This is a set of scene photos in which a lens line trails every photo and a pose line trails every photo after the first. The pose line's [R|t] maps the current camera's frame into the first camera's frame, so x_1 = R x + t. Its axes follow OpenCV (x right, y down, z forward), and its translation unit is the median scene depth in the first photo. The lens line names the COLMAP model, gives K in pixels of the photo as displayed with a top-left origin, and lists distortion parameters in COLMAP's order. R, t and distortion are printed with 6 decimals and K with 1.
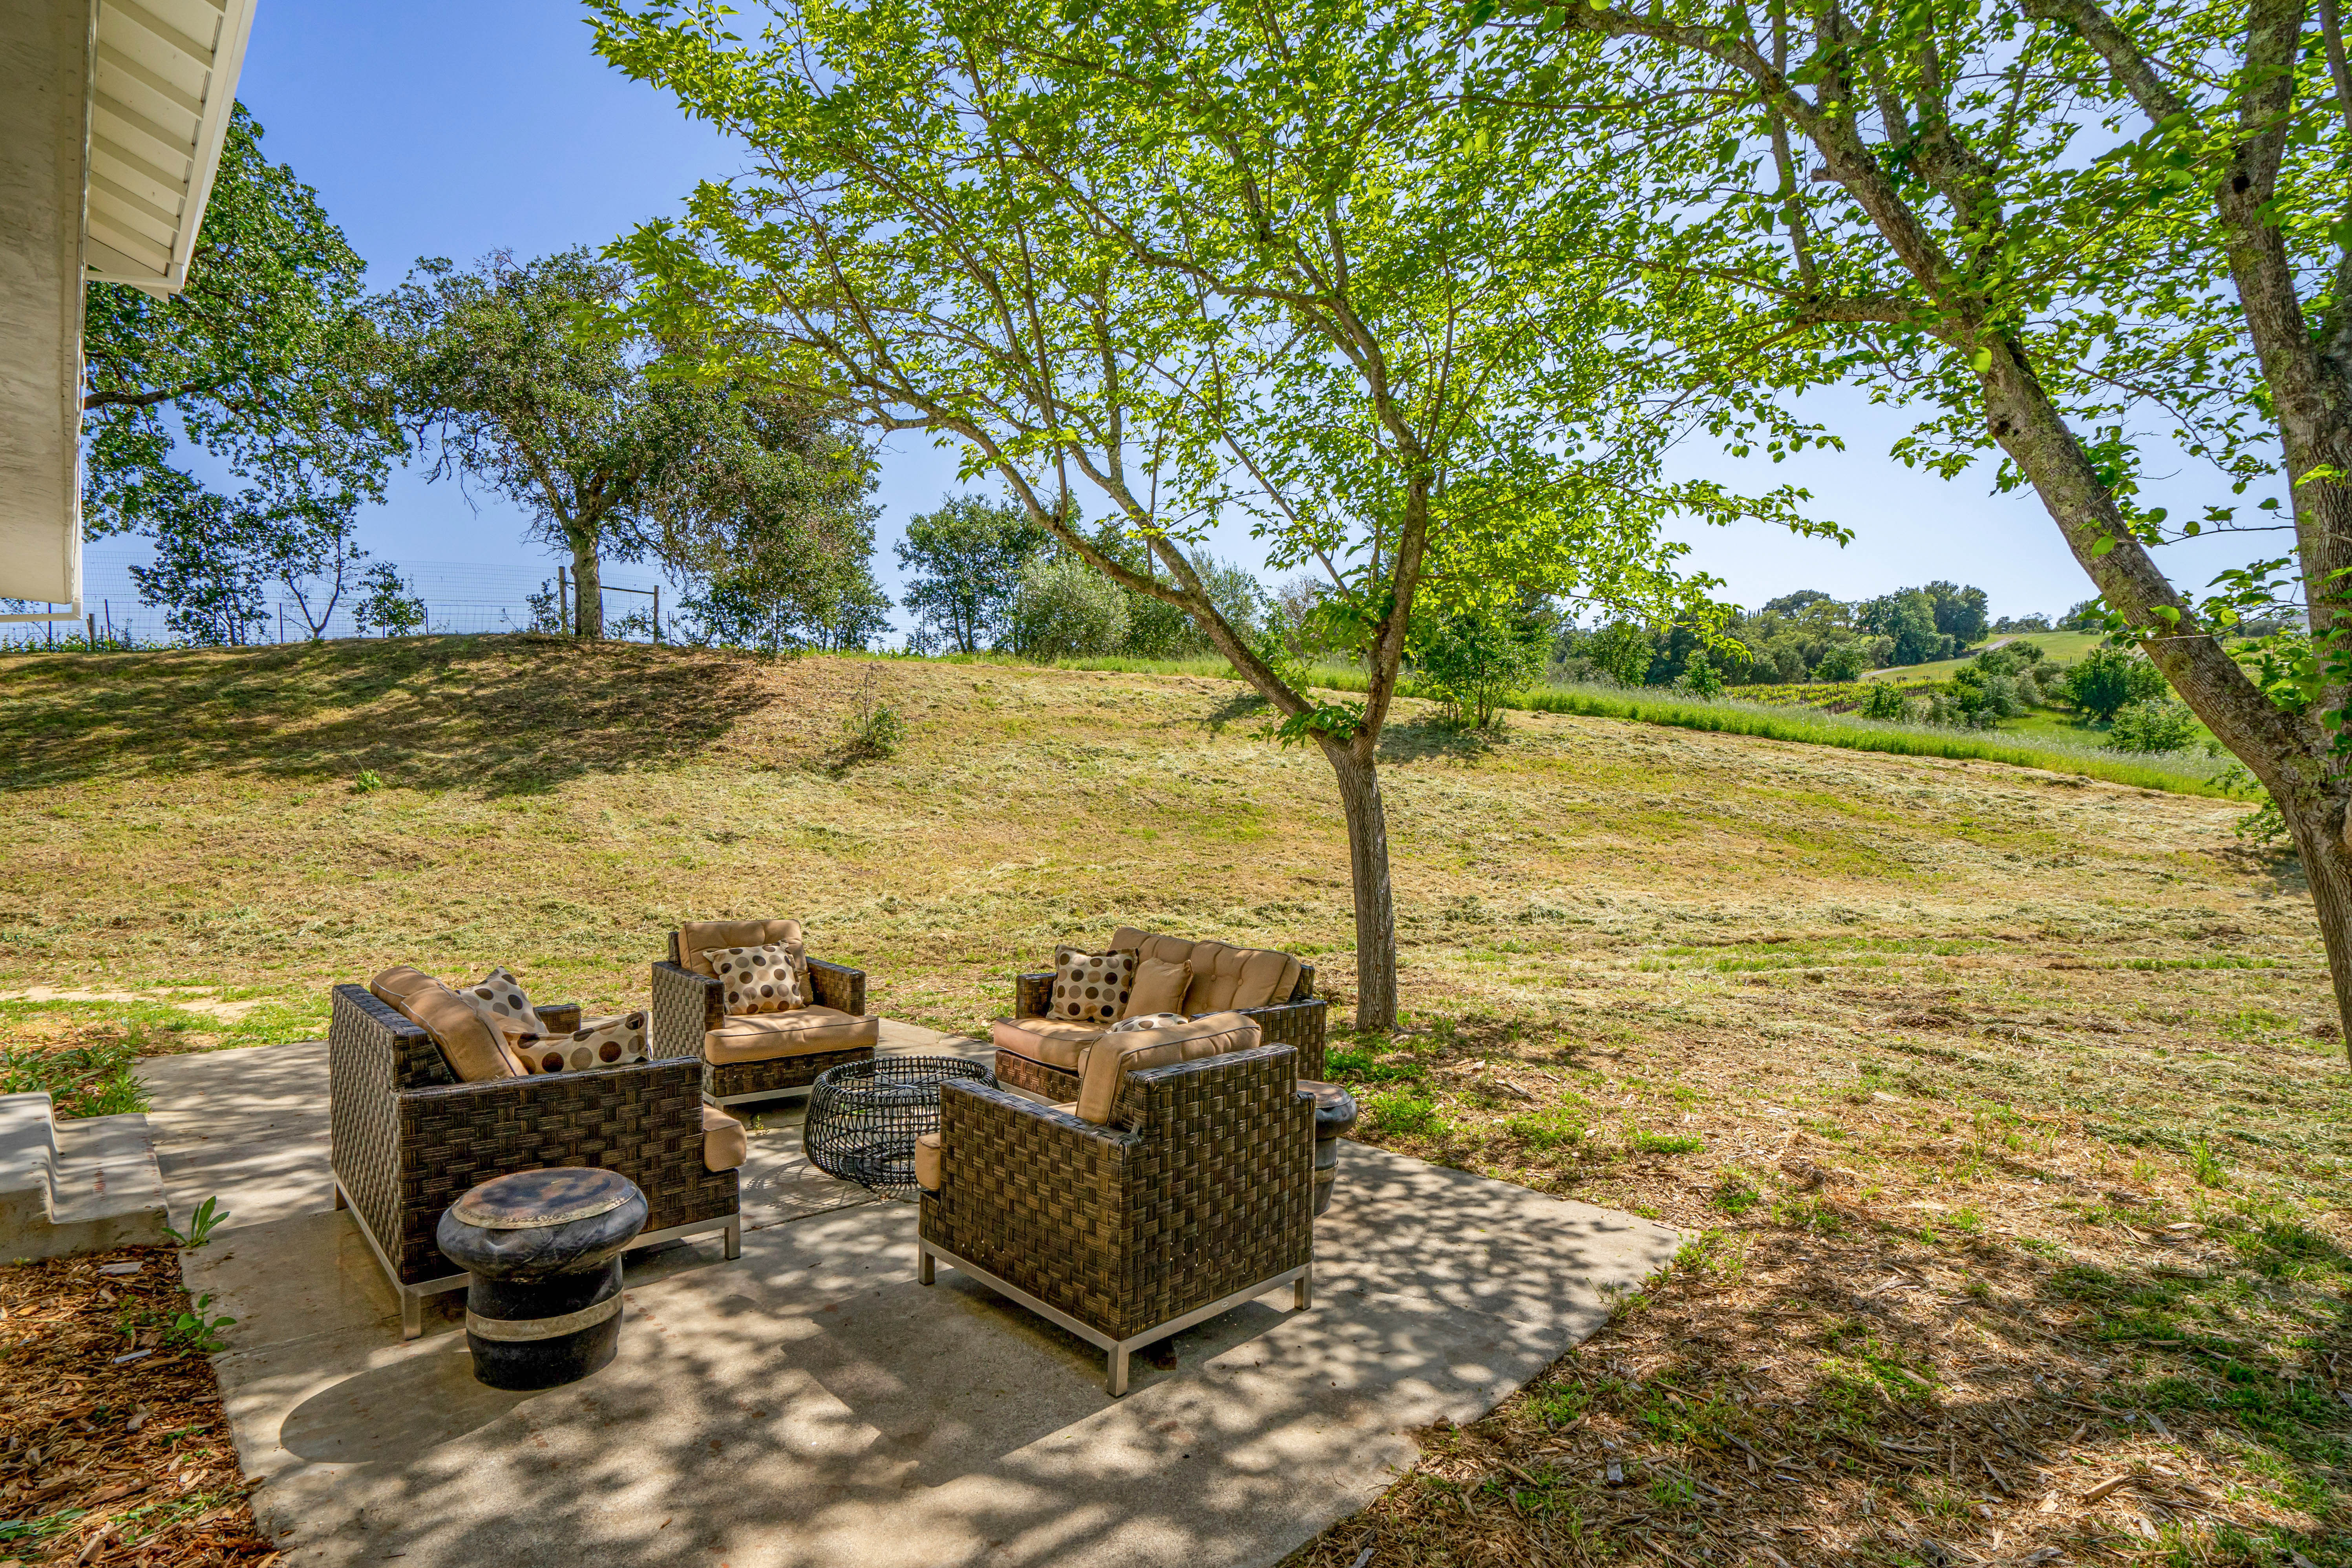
lens RADIAL K [[1123.1, 0, 1178.2], [0, 1123.1, 838.9], [0, 0, 1]] dist [-0.063135, 0.029503]
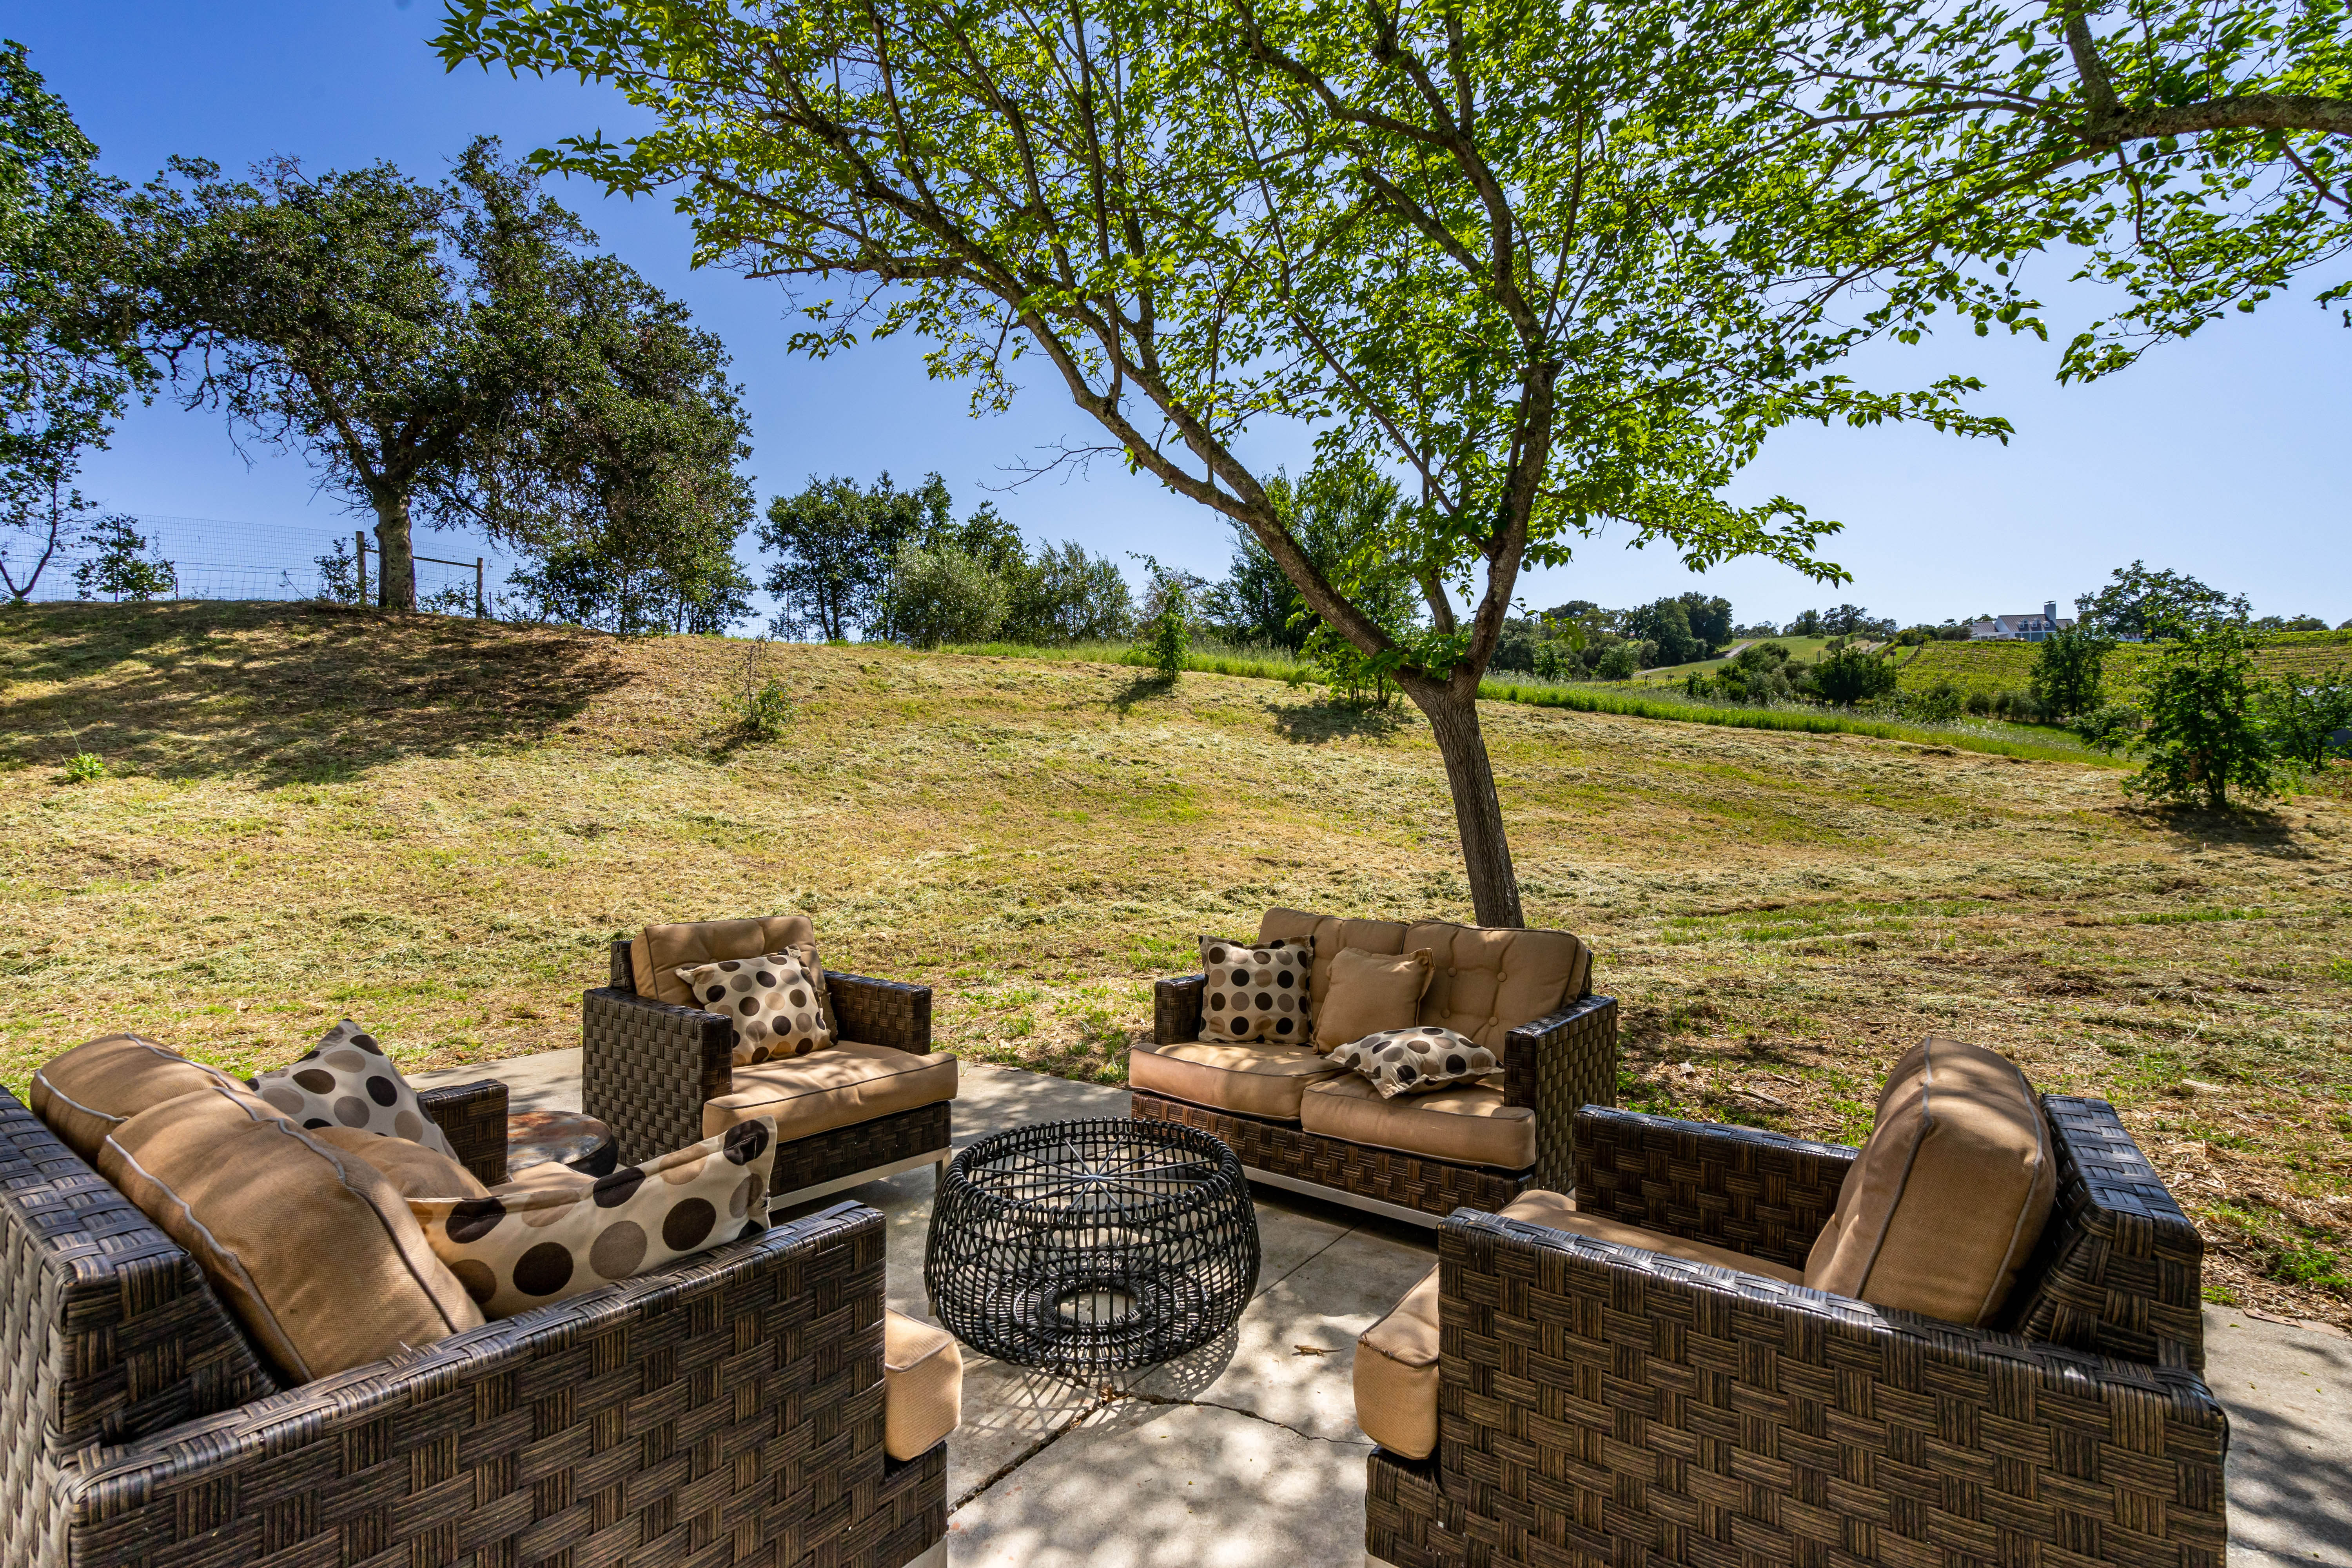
lens RADIAL K [[1062.3, 0, 1184.1], [0, 1062.3, 768.2], [0, 0, 1]] dist [0.000971, -0.000639]
pose [[0.986798, -0.014213, 0.161331, -0.064756], [0.024208, 0.997895, -0.060156, 0.008076], [-0.160136, 0.063267, 0.985065, 0.092984]]
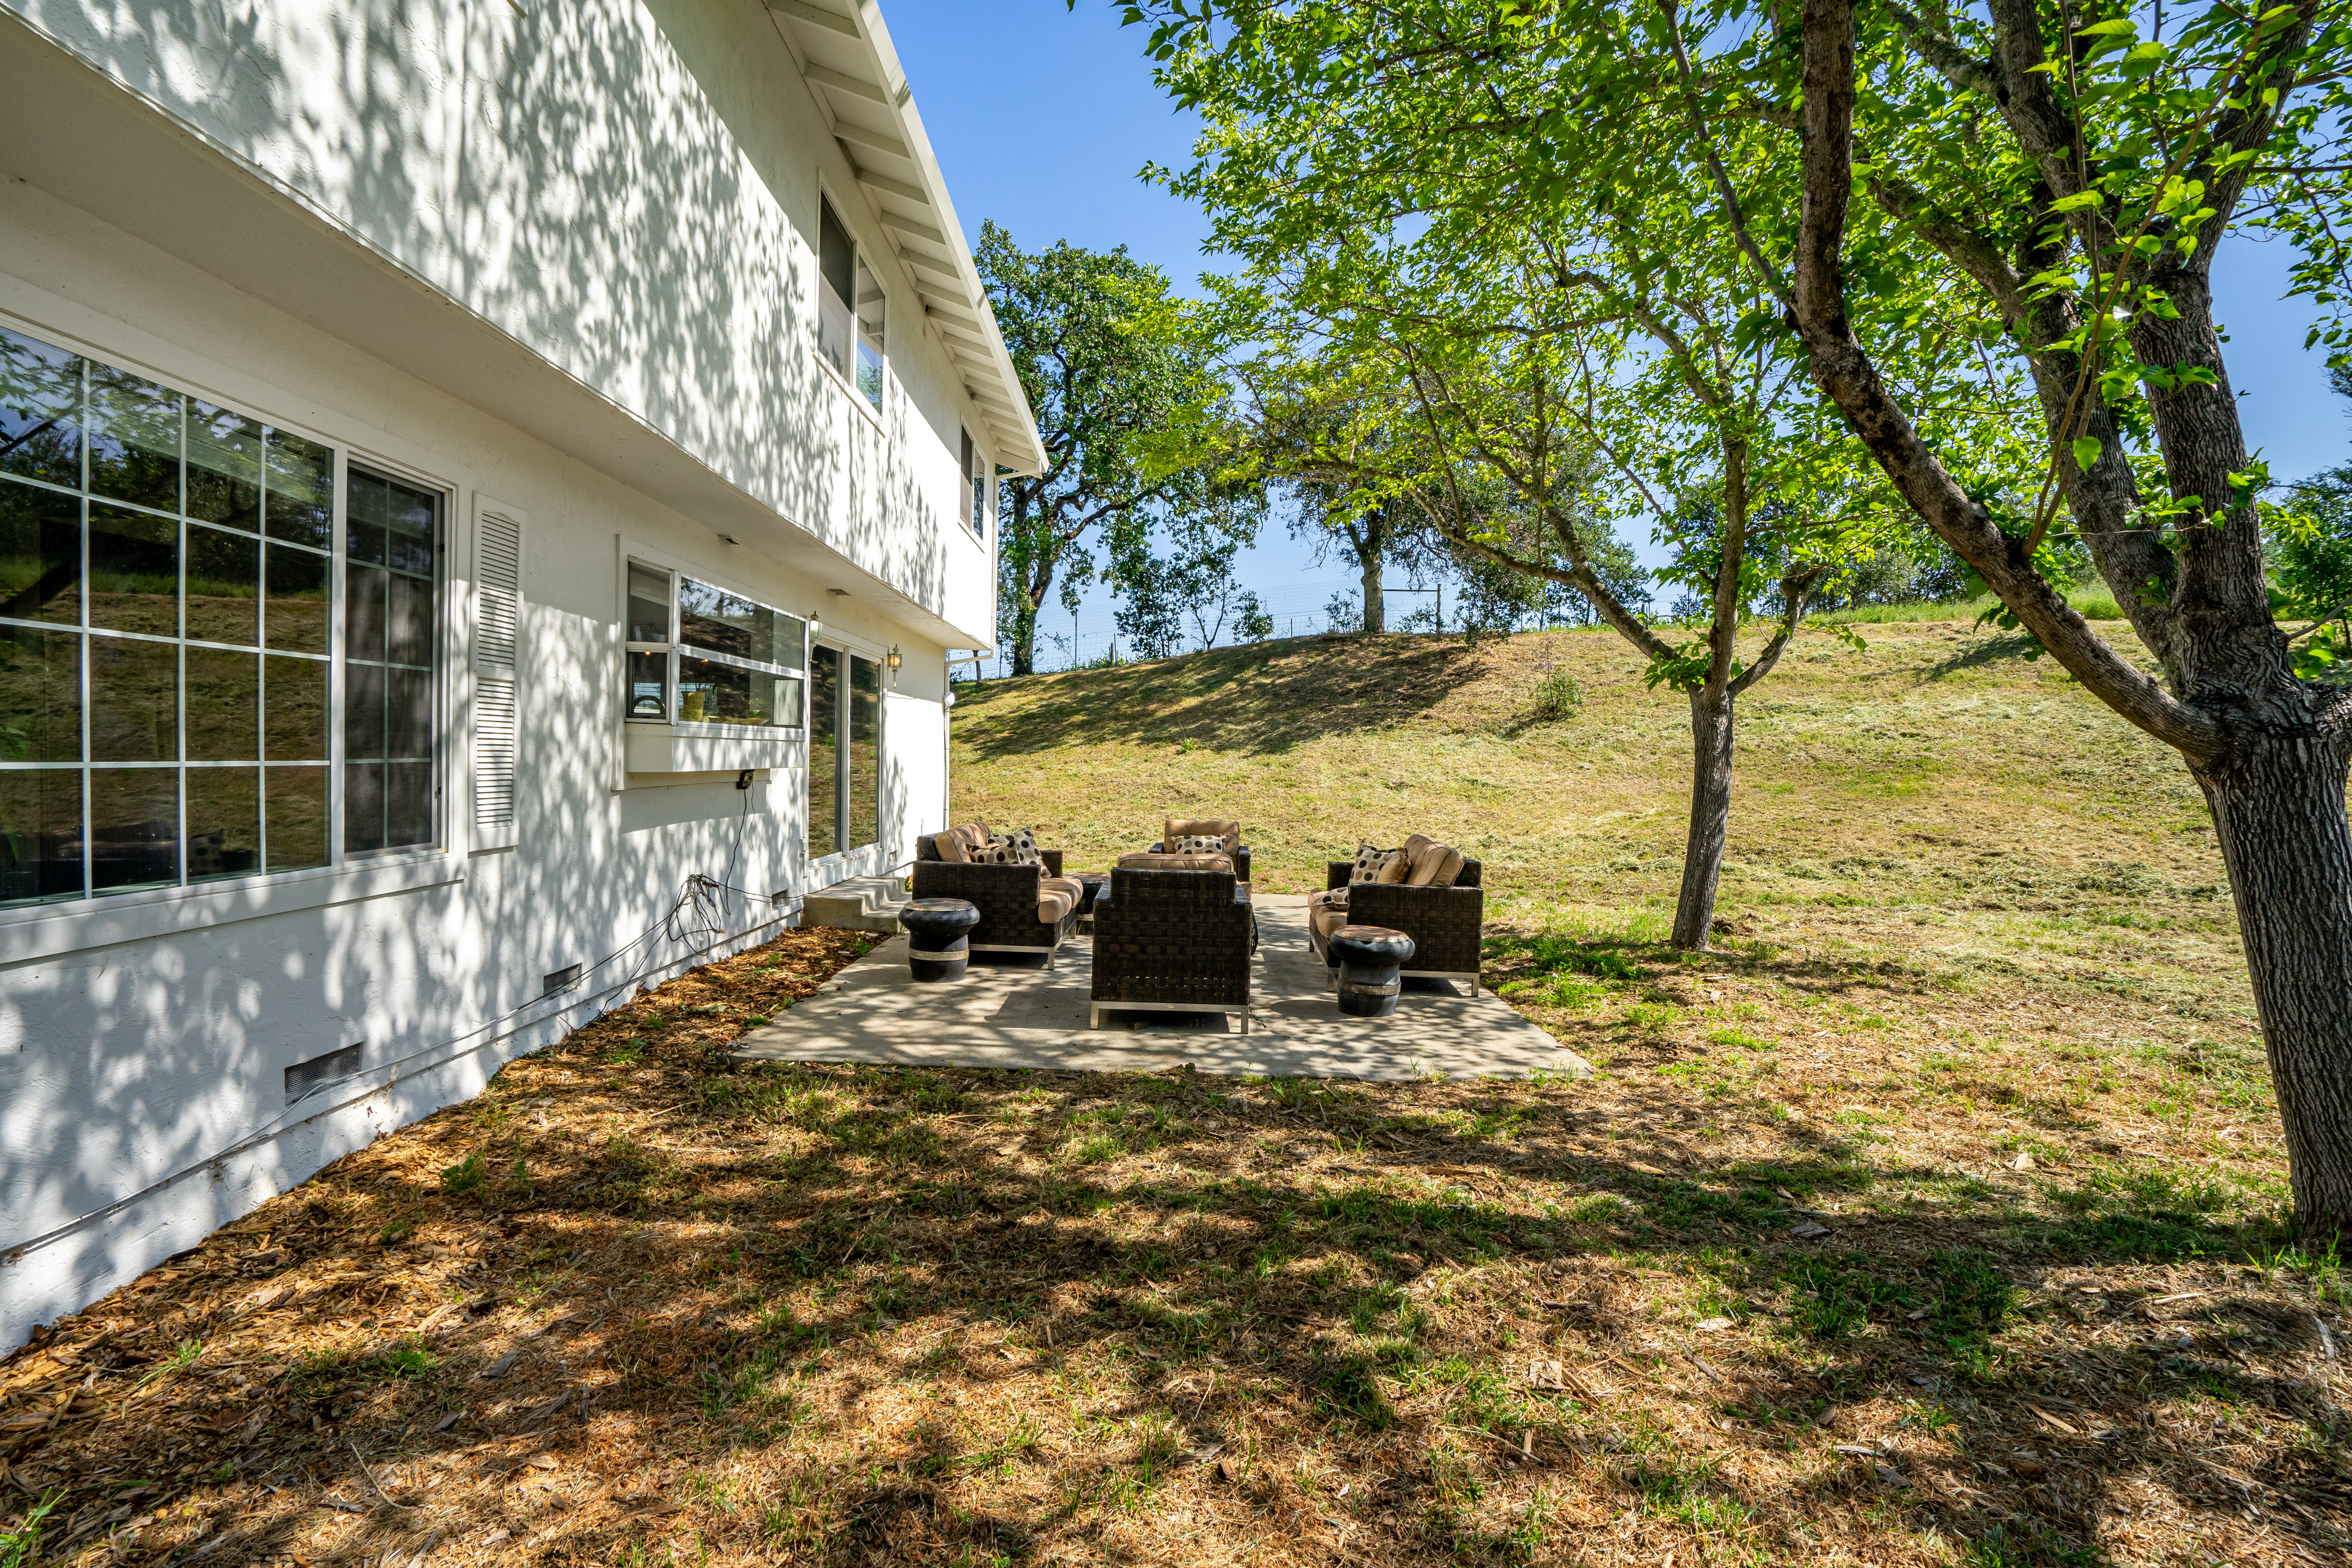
lens RADIAL K [[1084.3, 0, 1176.0], [0, 1084.3, 784.0], [0, 0, 1]] dist [-0.044688, -0.000115]
pose [[0.708549, 0.009183, -0.705602, 0.202602], [-0.024171, 0.999644, -0.011263, 0.011852], [0.705248, 0.025035, 0.708519, -0.040168]]
